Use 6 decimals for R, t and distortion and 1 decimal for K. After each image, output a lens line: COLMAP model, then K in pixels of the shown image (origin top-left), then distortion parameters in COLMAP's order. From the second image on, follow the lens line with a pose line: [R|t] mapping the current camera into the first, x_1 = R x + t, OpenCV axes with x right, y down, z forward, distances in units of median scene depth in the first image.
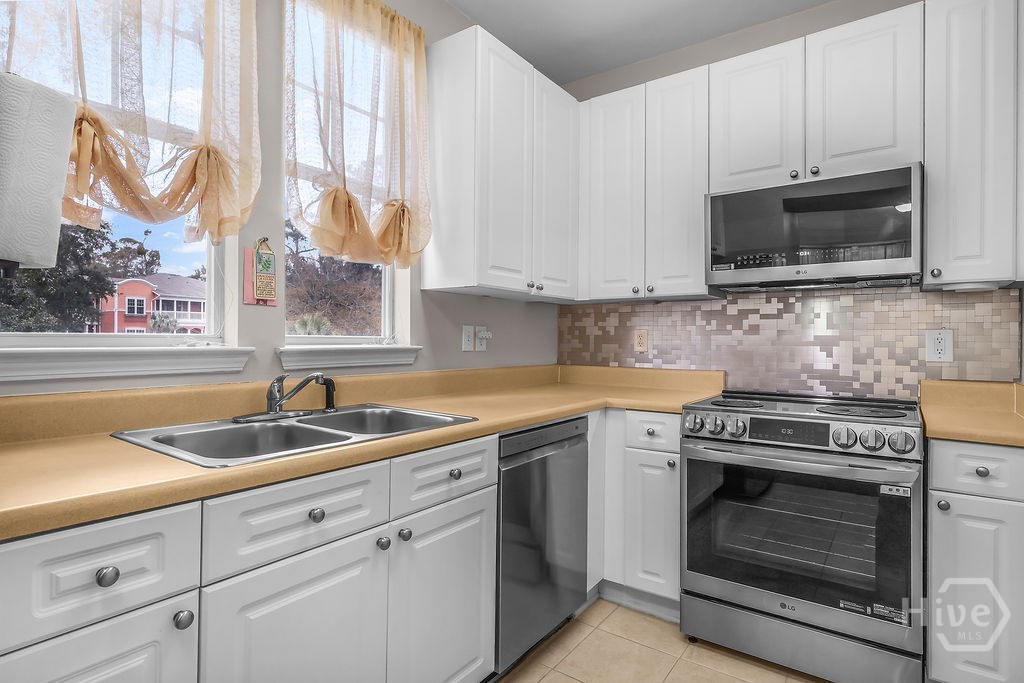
lens RADIAL K [[523.0, 0, 512.0], [0, 523.0, 341.5], [0, 0, 1]] dist [-0.000498, 0.000115]
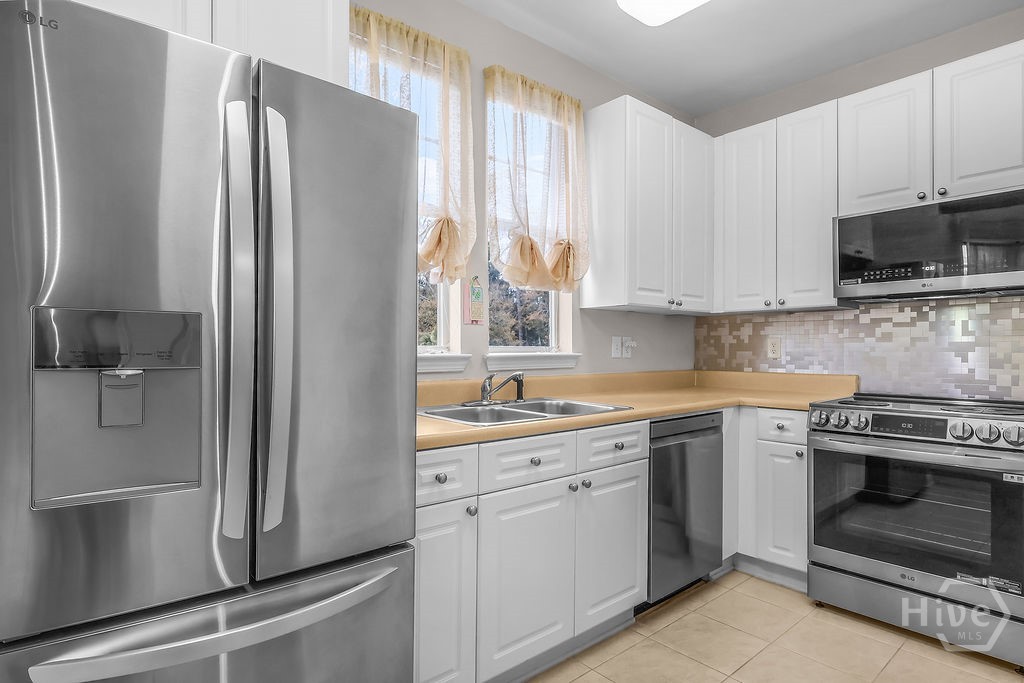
lens RADIAL K [[534.0, 0, 512.2], [0, 534.0, 353.3], [0, 0, 1]] dist [0.002011, 0.000941]
pose [[0.972706, -0.004732, -0.231995, -0.038722], [0.005780, 0.999976, 0.003839, 0.002535], [0.231971, -0.005075, 0.972709, -0.295818]]
